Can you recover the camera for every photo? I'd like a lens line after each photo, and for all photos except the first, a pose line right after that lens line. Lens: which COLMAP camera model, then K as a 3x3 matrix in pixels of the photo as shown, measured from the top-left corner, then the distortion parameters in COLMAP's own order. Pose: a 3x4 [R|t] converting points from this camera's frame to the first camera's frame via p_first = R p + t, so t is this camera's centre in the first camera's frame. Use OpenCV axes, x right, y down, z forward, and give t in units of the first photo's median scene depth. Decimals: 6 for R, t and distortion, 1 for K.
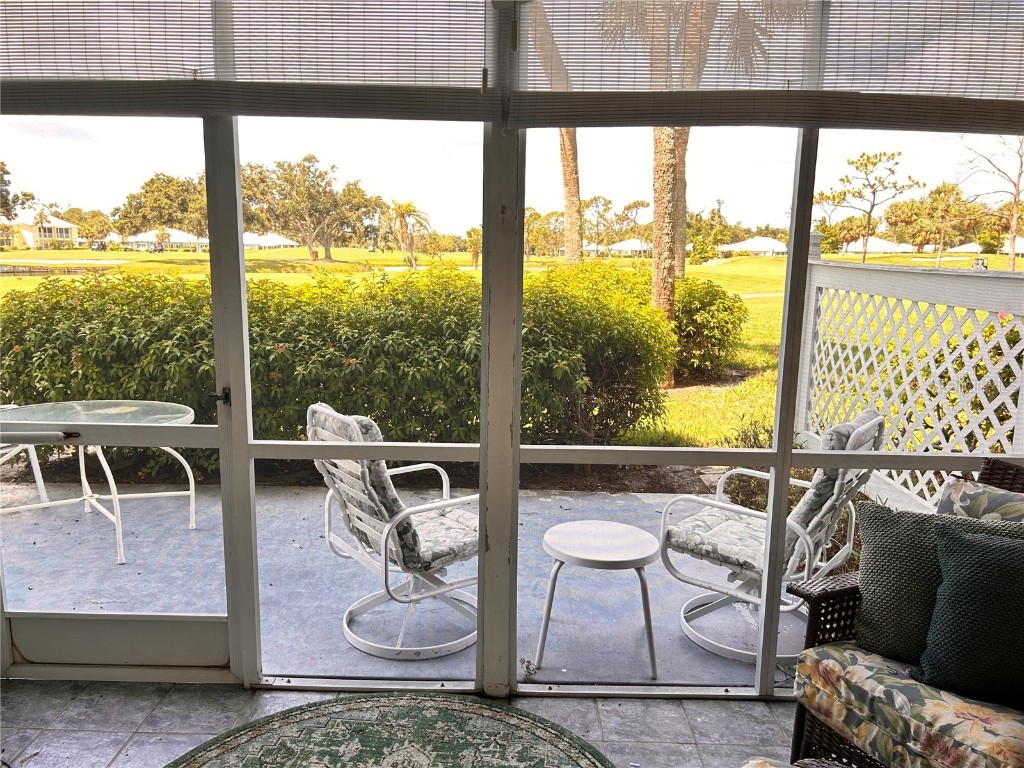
lens RADIAL K [[768.3, 0, 502.0], [0, 768.3, 393.7], [0, 0, 1]] dist [0.067414, -0.080999]
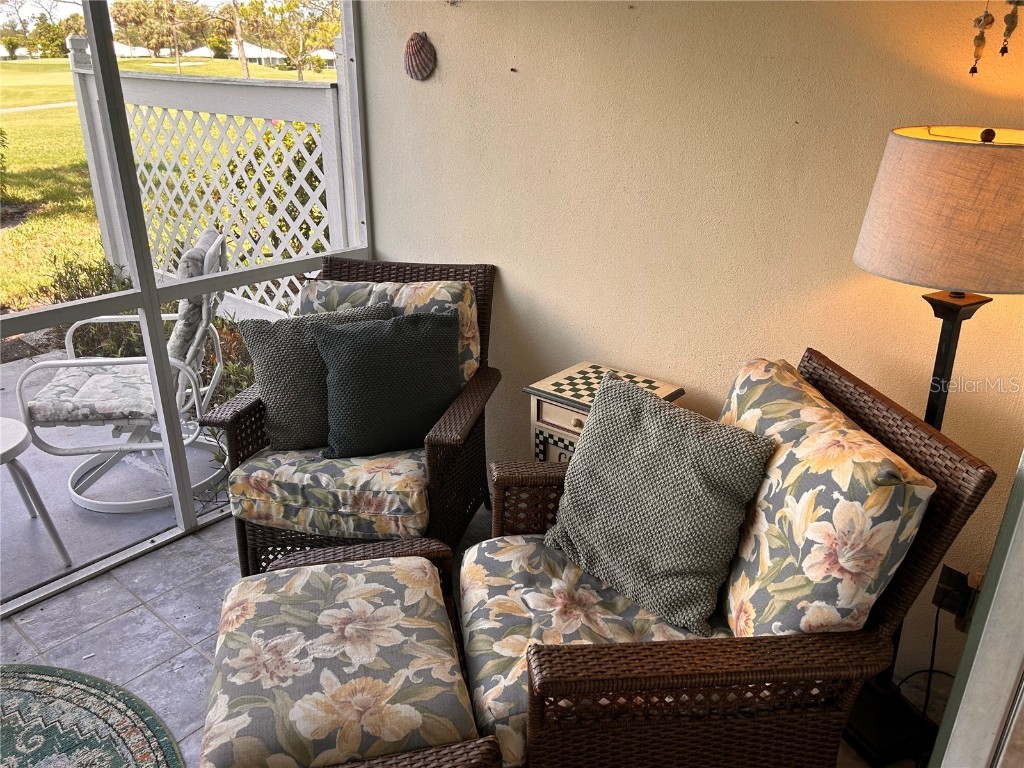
lens RADIAL K [[768.3, 0, 512.1], [0, 768.3, 395.8], [0, 0, 1]] dist [0.067414, -0.080999]
pose [[0.634676, -0.309622, 0.708040, -0.061315], [0.139224, 0.947047, 0.289341, -0.013301], [-0.760134, -0.085061, 0.644175, 0.037500]]
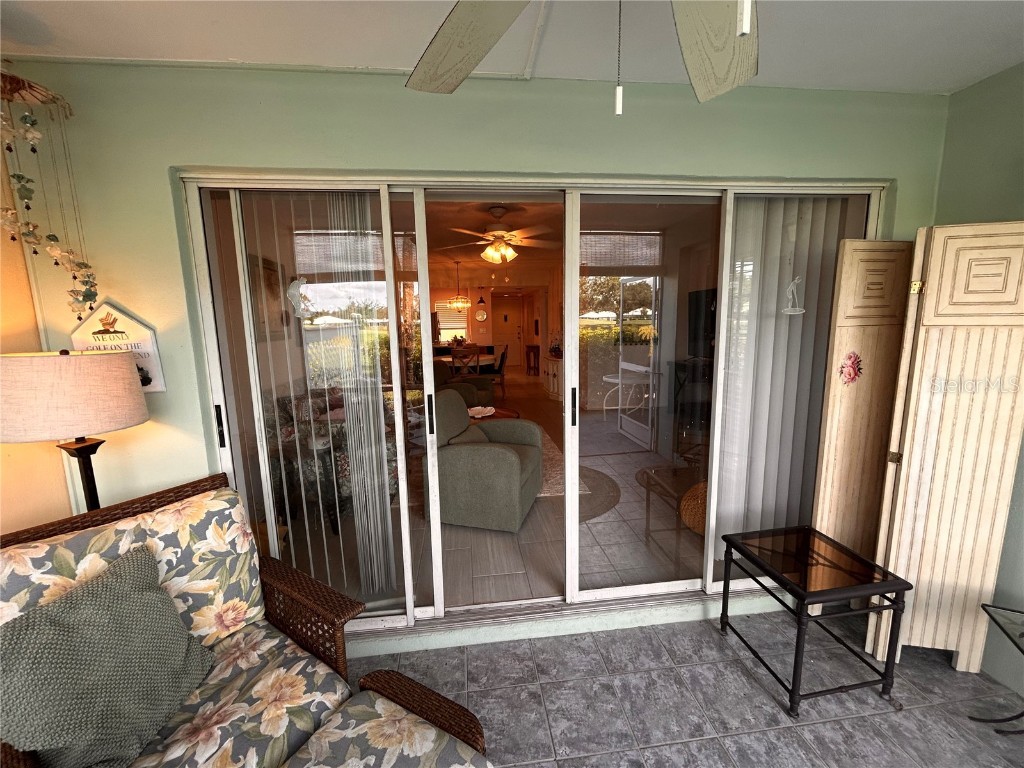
lens RADIAL K [[415.0, 0, 510.0], [0, 415.0, 384.4], [0, 0, 1]] dist [0.000439, 0.000360]
pose [[-0.990162, 0.029790, -0.136716, 1.049213], [-0.017039, 0.944131, 0.329129, -0.711727], [0.138883, 0.328221, -0.934335, 4.336560]]
